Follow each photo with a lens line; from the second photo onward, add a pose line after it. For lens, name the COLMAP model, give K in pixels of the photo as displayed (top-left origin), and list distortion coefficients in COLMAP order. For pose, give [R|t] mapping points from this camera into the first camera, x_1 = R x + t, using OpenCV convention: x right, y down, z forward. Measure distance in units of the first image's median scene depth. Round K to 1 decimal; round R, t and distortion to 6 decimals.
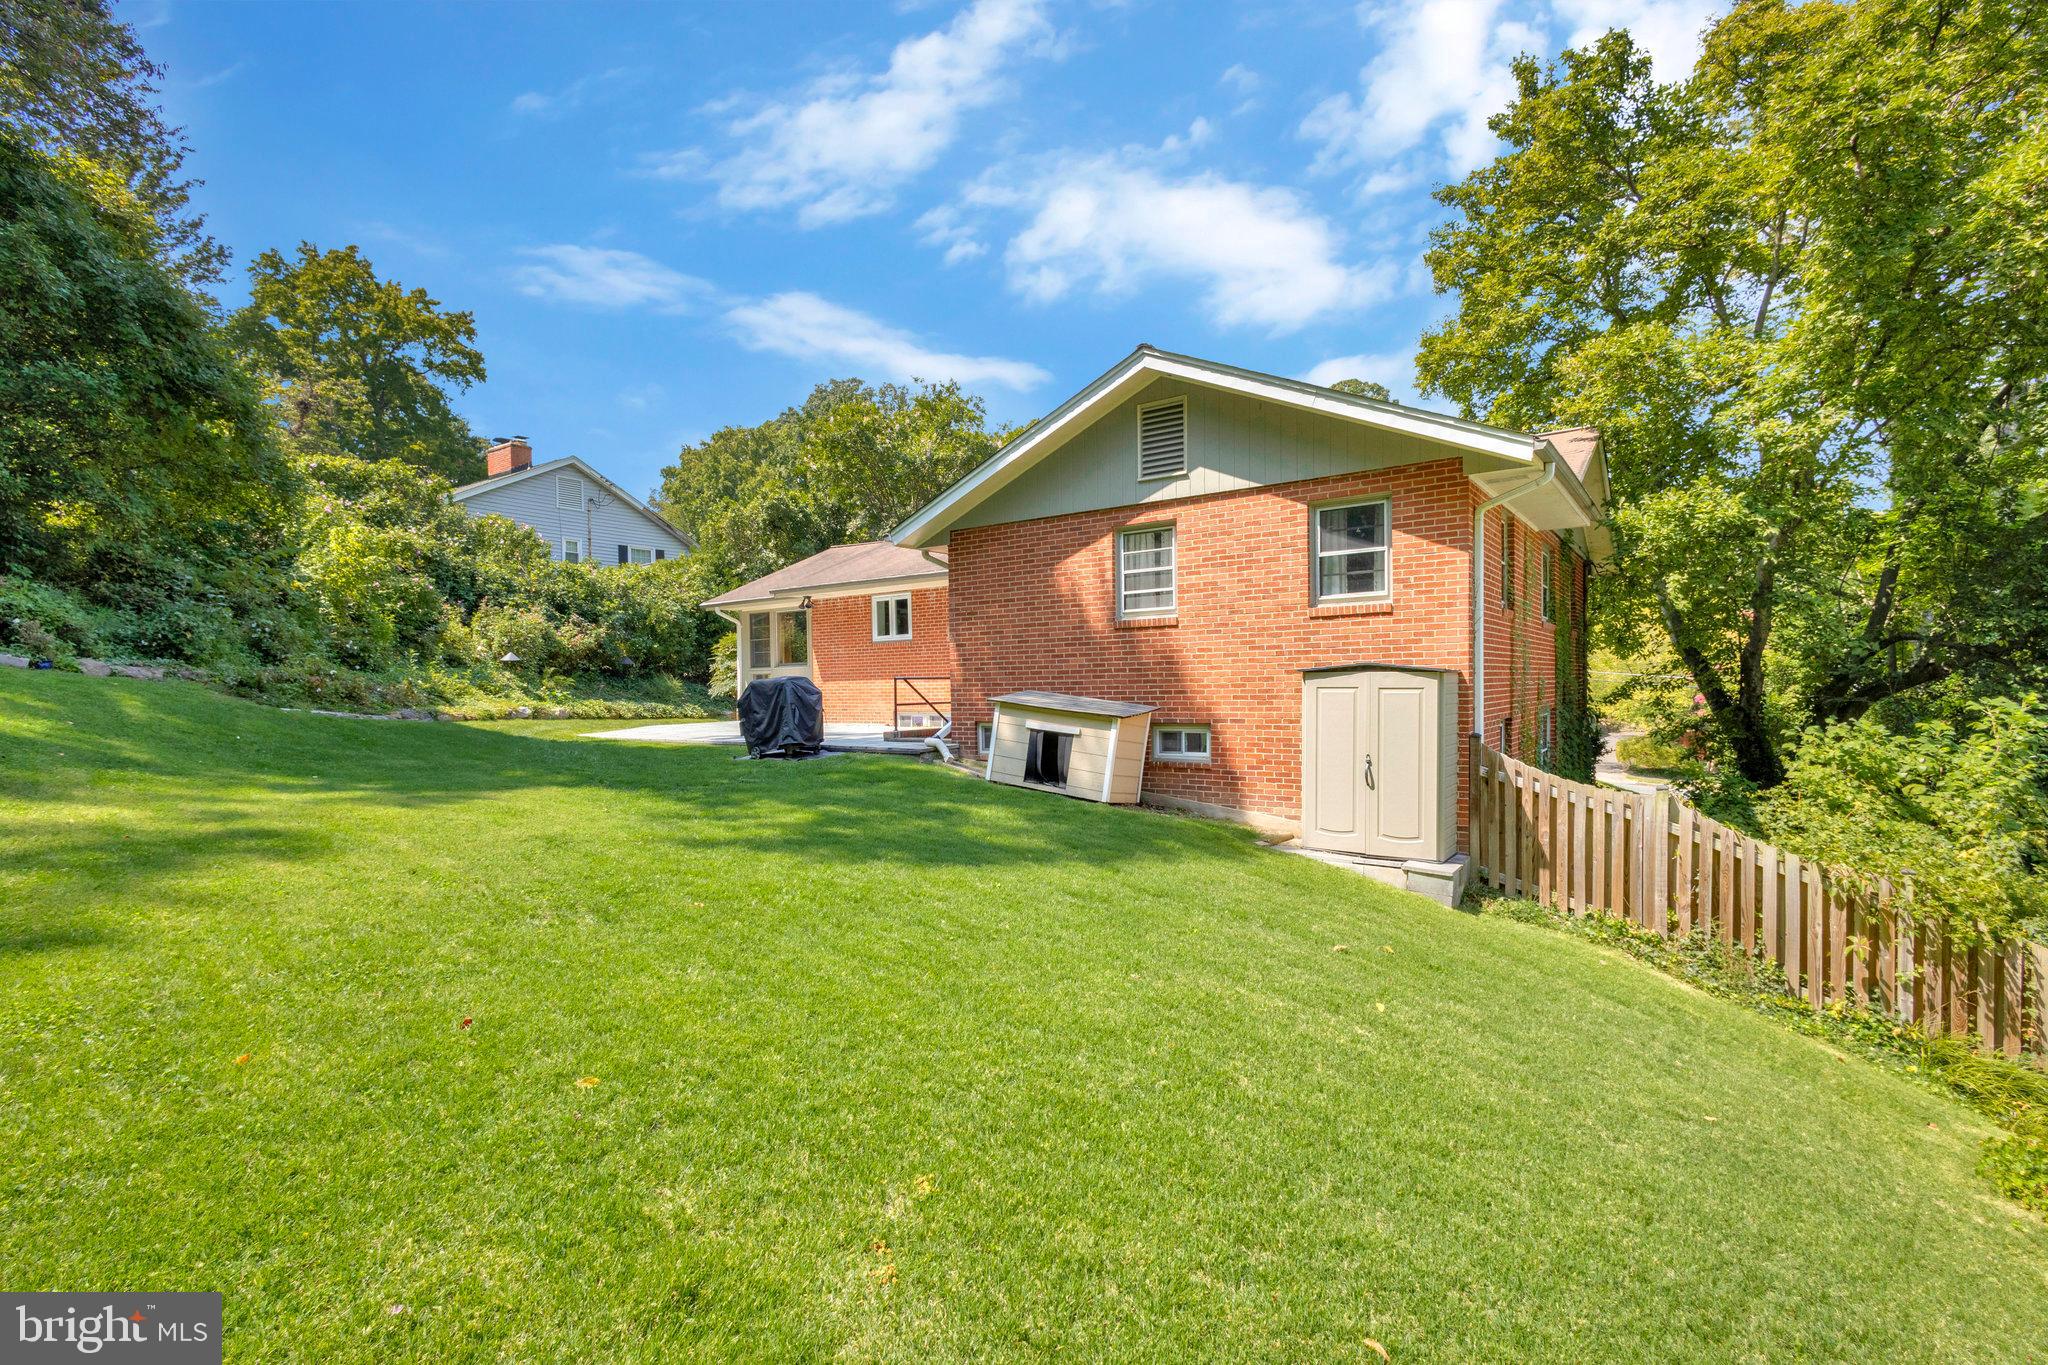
lens RADIAL K [[949.5, 0, 1019.7], [0, 949.5, 690.4], [0, 0, 1]] dist [0.001771, -0.000767]
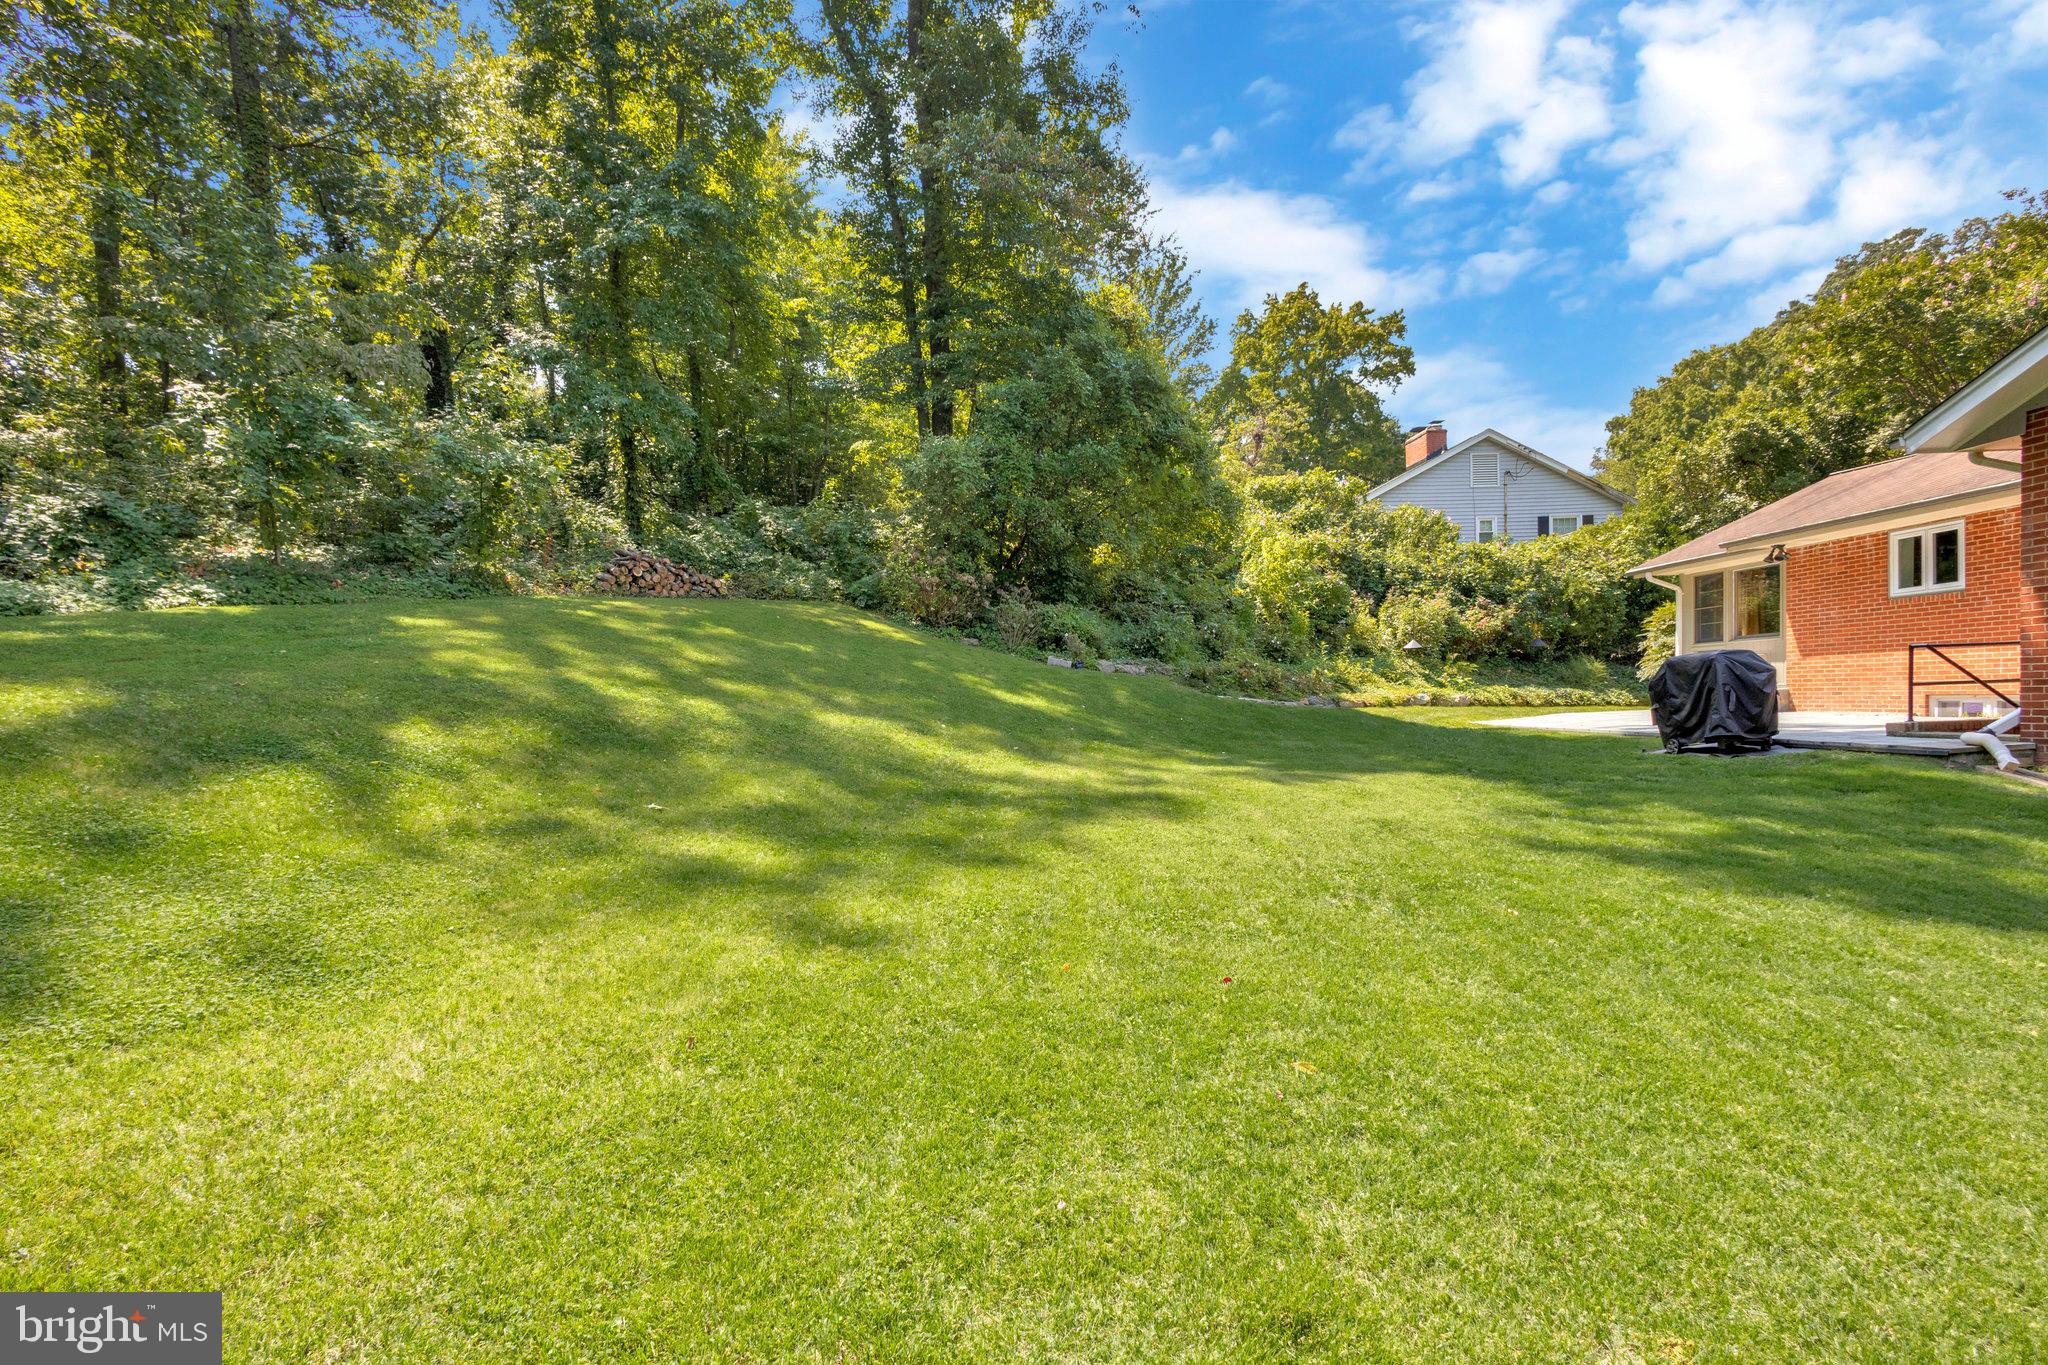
lens RADIAL K [[971.7, 0, 1009.3], [0, 971.7, 738.1], [0, 0, 1]] dist [0.006022, -0.000820]
pose [[0.611694, 0.027058, -0.790632, 0.029821], [0.020909, 0.998513, 0.050350, 0.004264], [0.790818, -0.047330, 0.610218, 0.036499]]
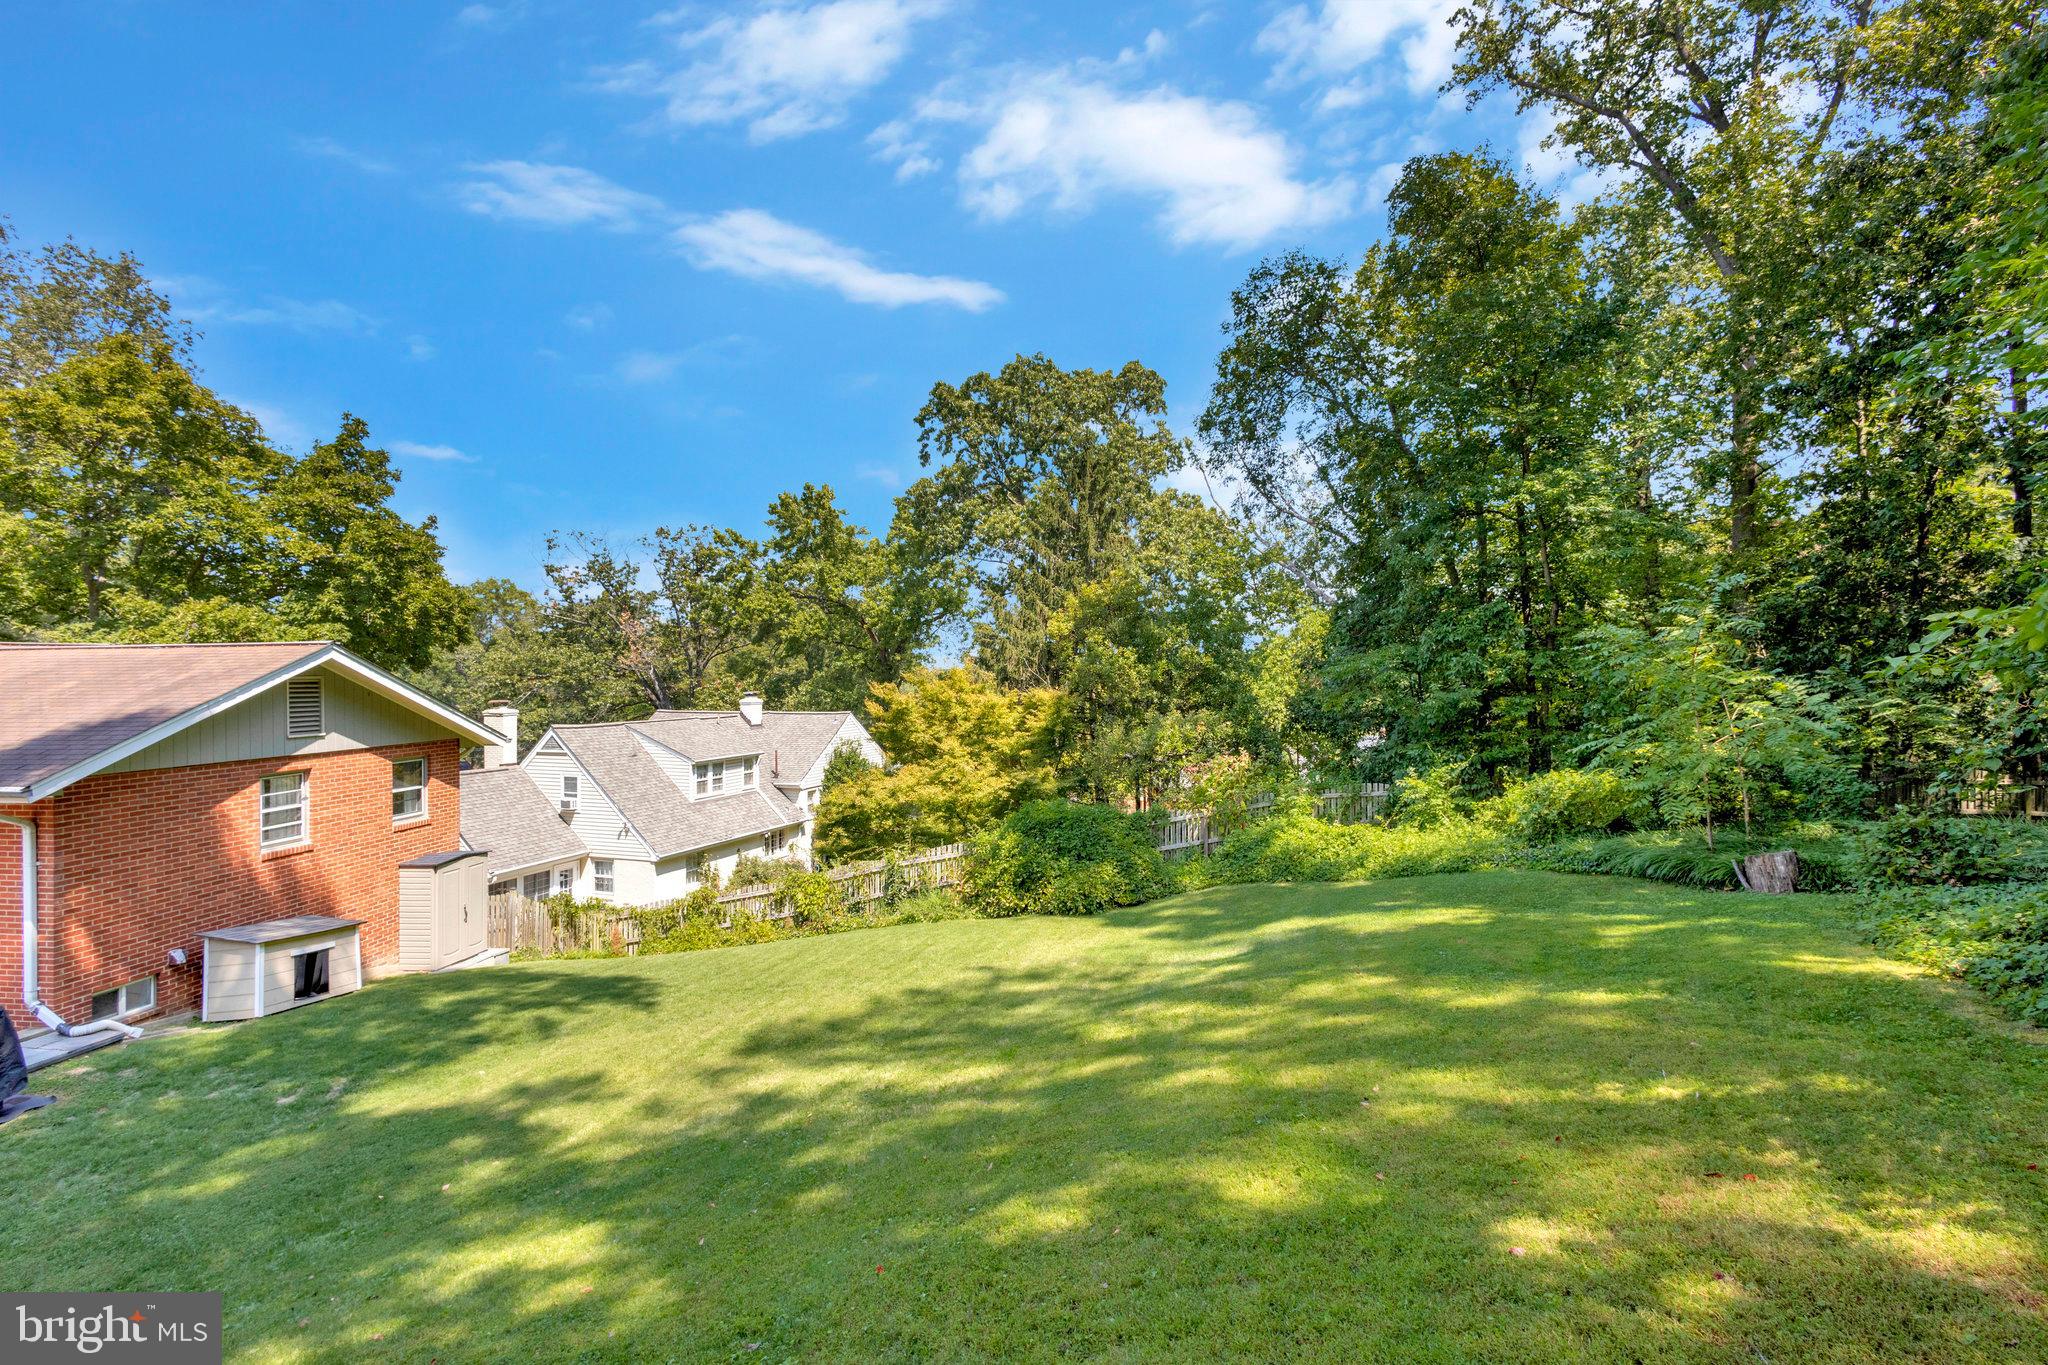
lens RADIAL K [[924.7, 0, 1024.0], [0, 924.7, 682.5], [0, 0, 1]] dist [0.011925, -0.000169]
pose [[-0.502298, 0.009841, 0.864638, -1.066552], [0.011455, 0.999923, -0.004726, -0.208736], [-0.864619, 0.007531, -0.502372, 0.587596]]
